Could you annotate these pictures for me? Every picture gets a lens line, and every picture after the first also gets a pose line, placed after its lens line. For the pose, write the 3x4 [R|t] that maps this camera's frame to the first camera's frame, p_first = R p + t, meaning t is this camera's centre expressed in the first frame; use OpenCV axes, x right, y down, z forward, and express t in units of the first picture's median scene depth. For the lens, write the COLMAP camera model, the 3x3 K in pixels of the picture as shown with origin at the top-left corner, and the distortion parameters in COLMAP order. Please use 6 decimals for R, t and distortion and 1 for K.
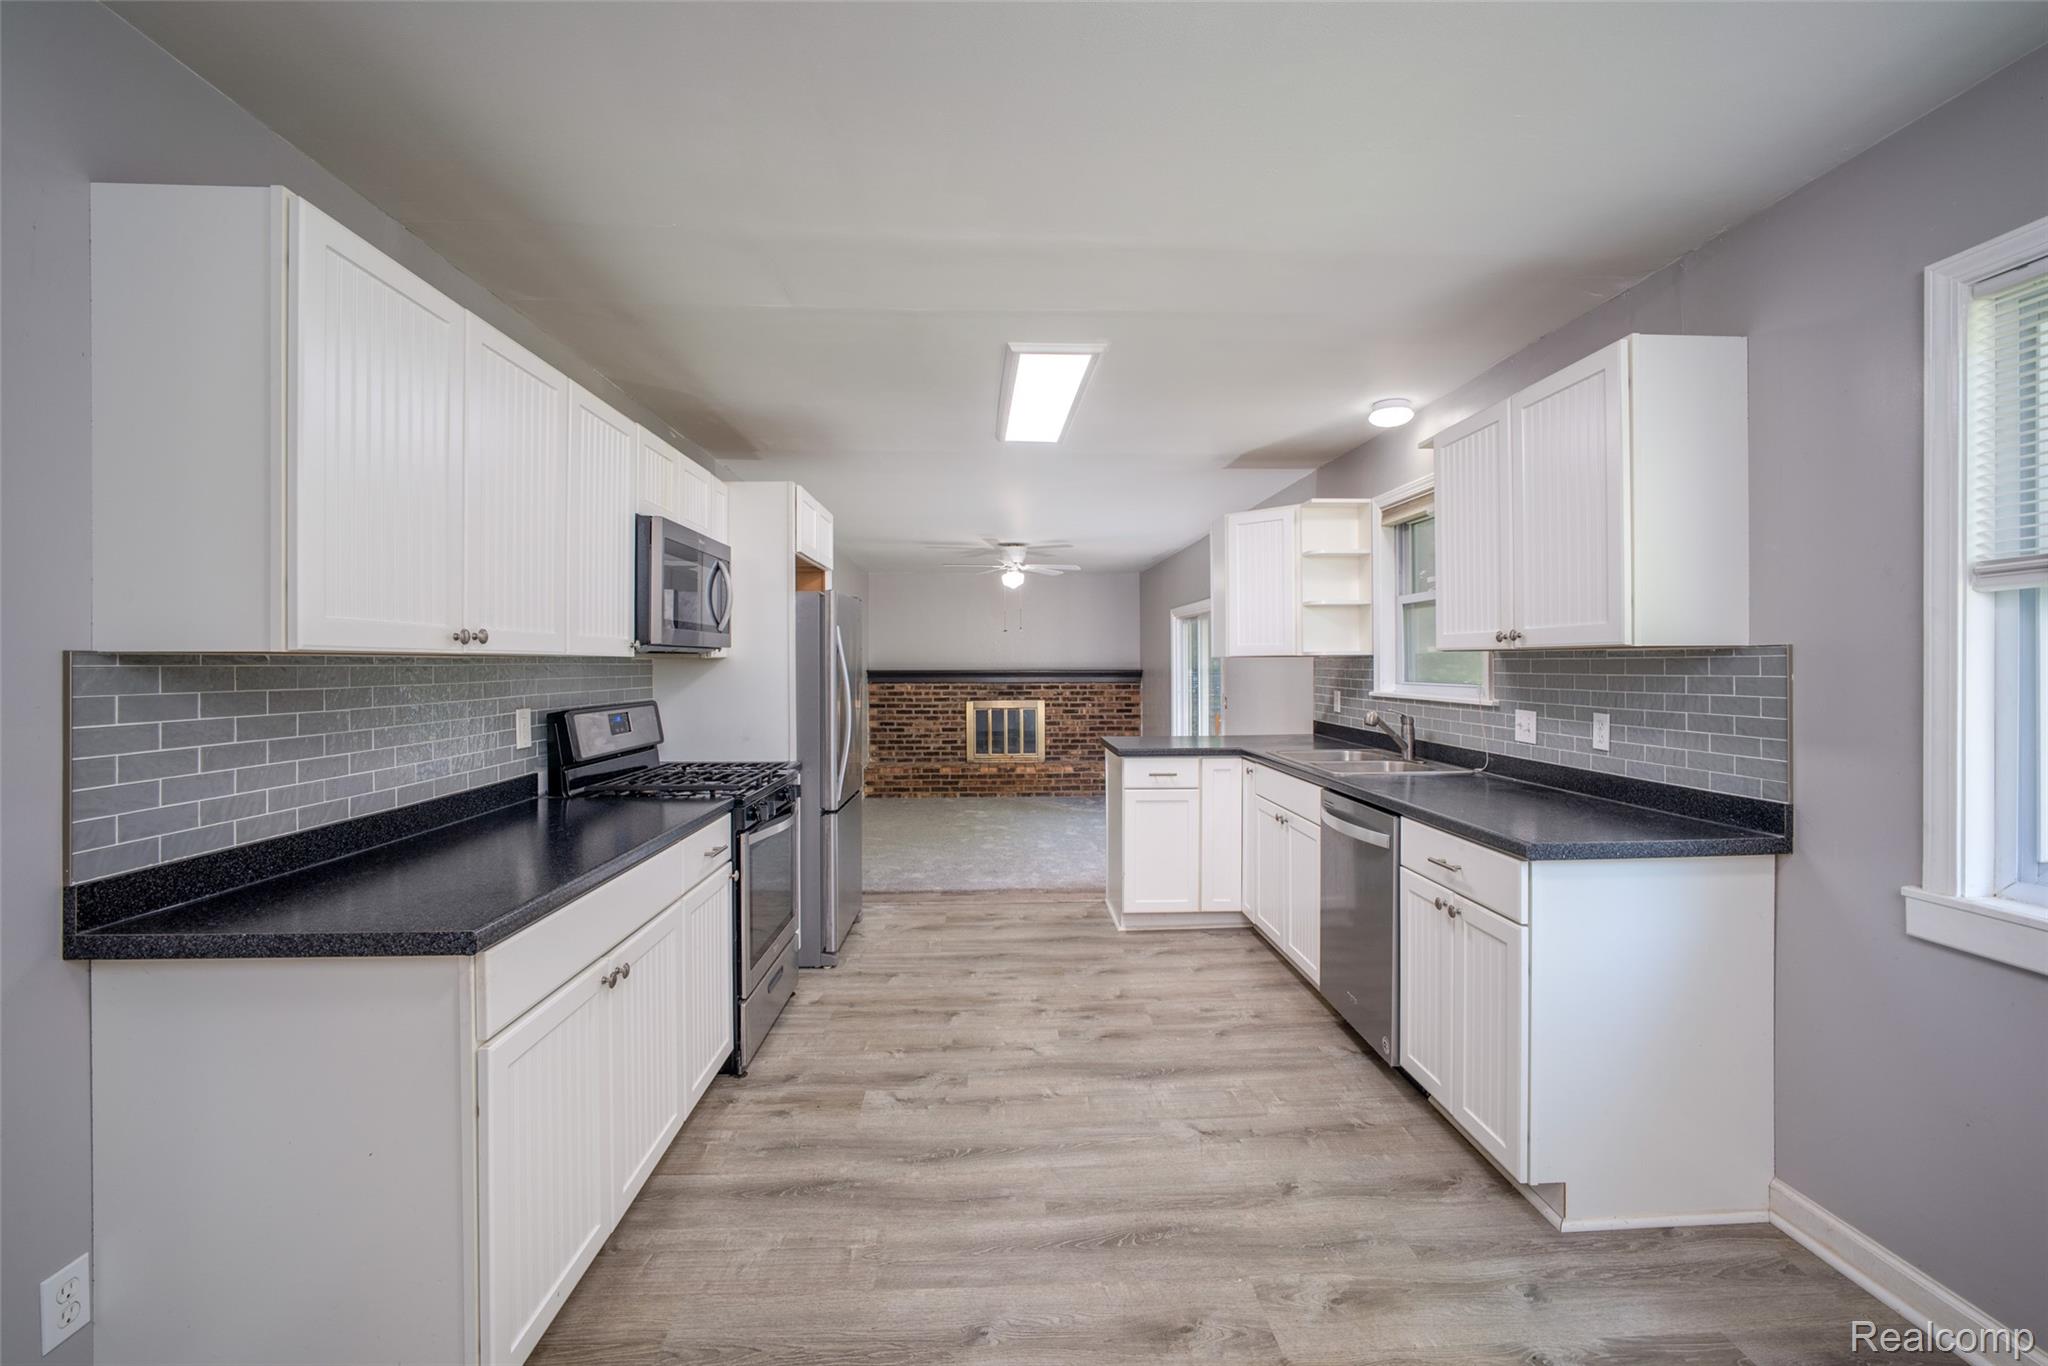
lens RADIAL K [[874.0, 0, 1029.4], [0, 874.0, 668.3], [0, 0, 1]] dist [-0.014646, 0.001098]
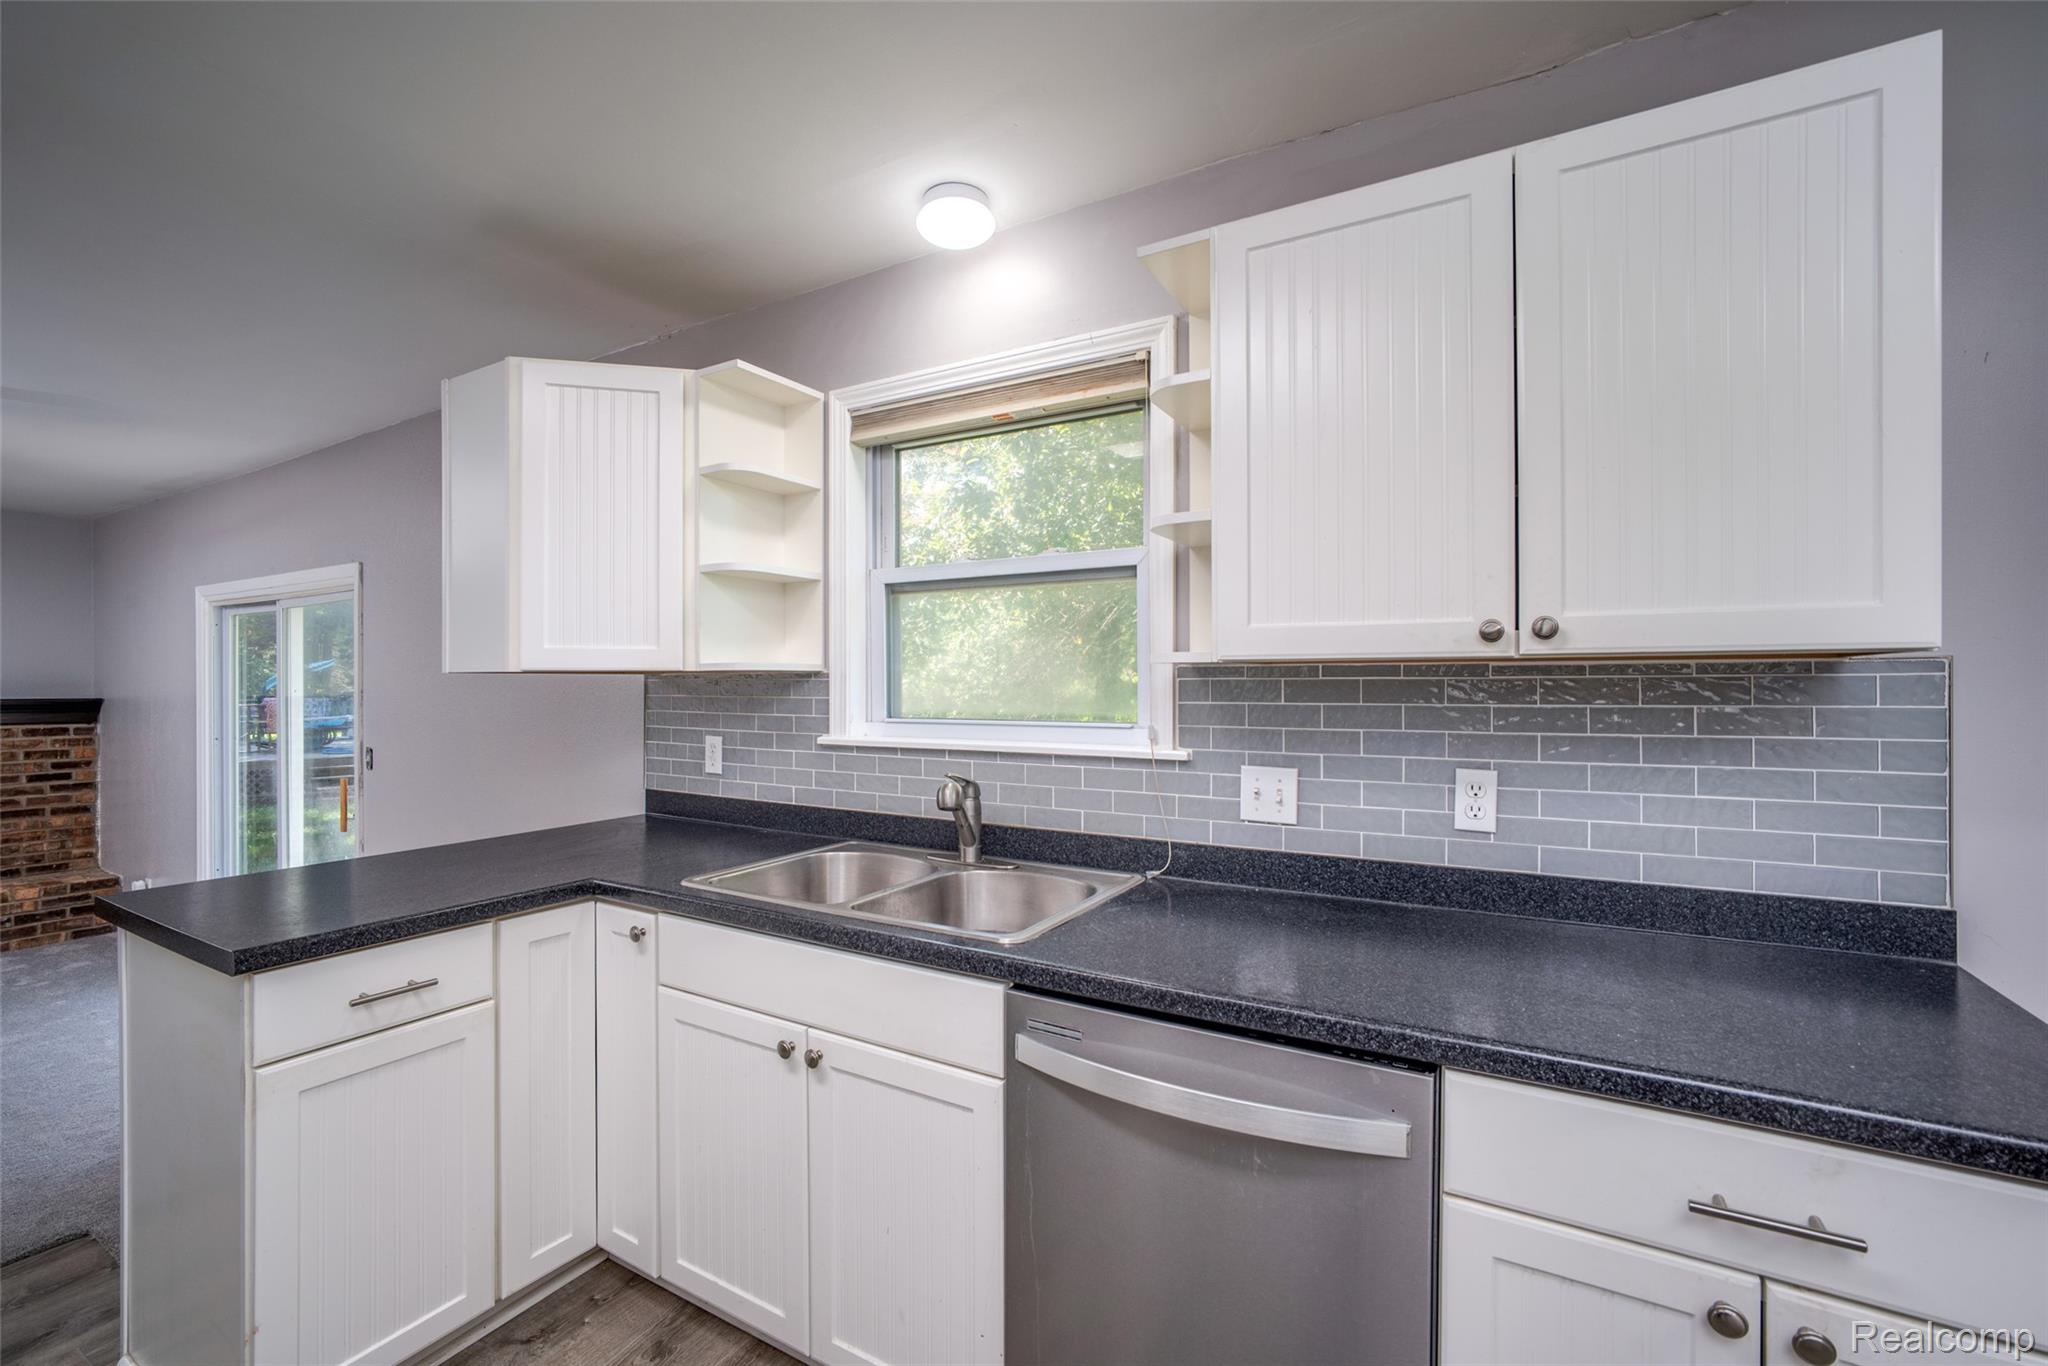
lens RADIAL K [[874.0, 0, 1023.2], [0, 874.0, 685.1], [0, 0, 1]] dist [-0.014646, 0.001098]
pose [[0.547571, 0.001578, 0.836757, -0.002797], [0.004567, 0.999978, -0.004875, -0.001277], [-0.836746, 0.006491, 0.547552, 0.245731]]
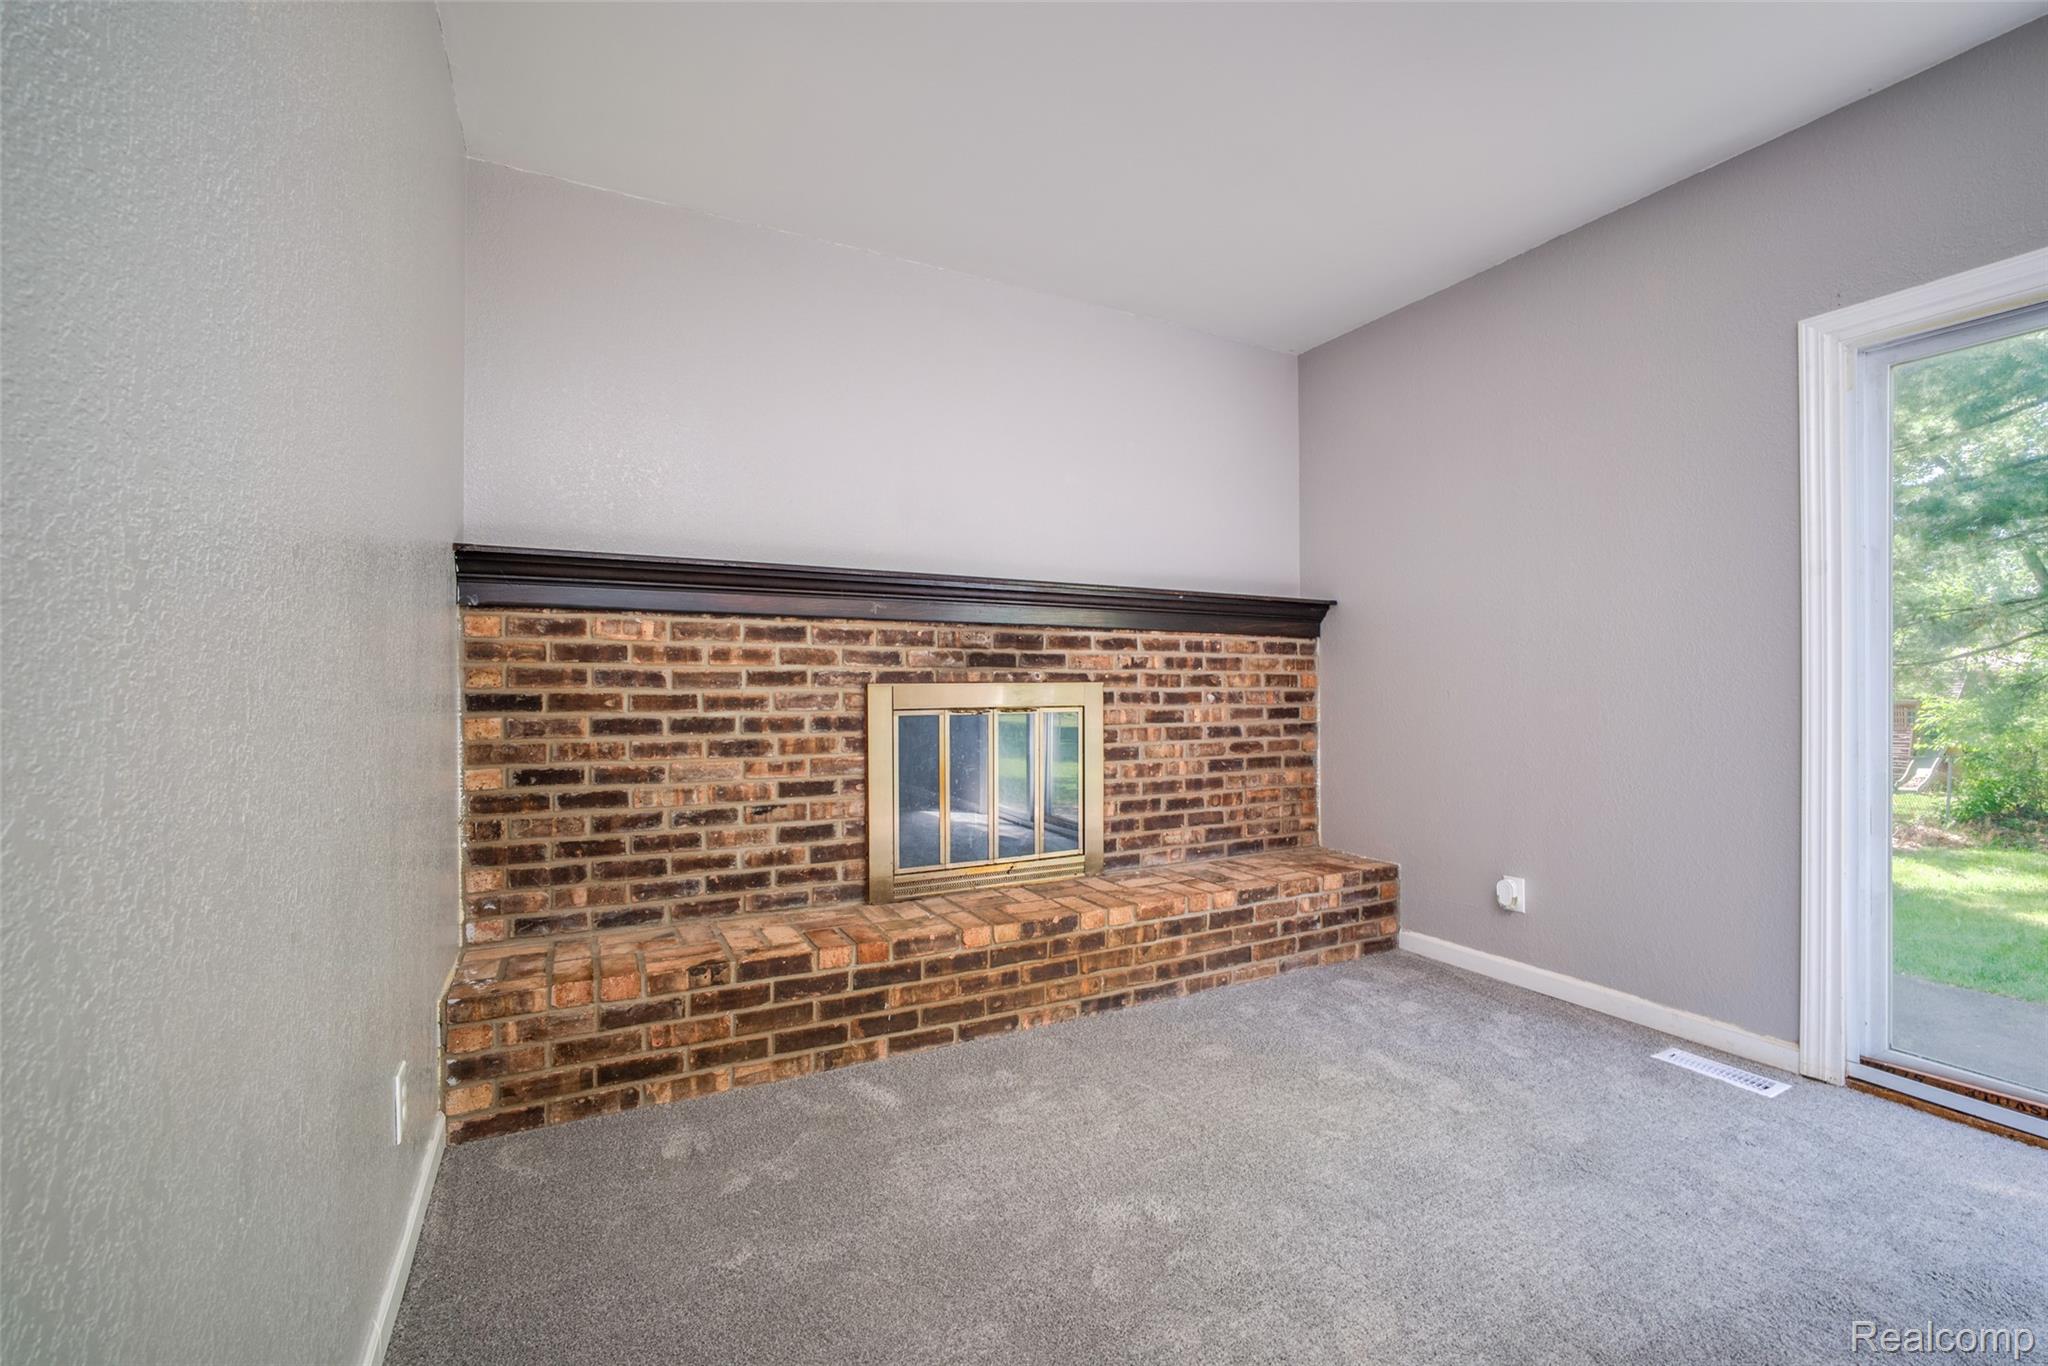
lens RADIAL K [[874.0, 0, 1035.6], [0, 874.0, 689.1], [0, 0, 1]] dist [-0.014646, 0.001098]
pose [[0.906245, 0.000074, 0.422753, -0.147670], [0.002415, 0.999983, -0.005351, 0.042324], [-0.422746, 0.005871, 0.906229, 0.748414]]
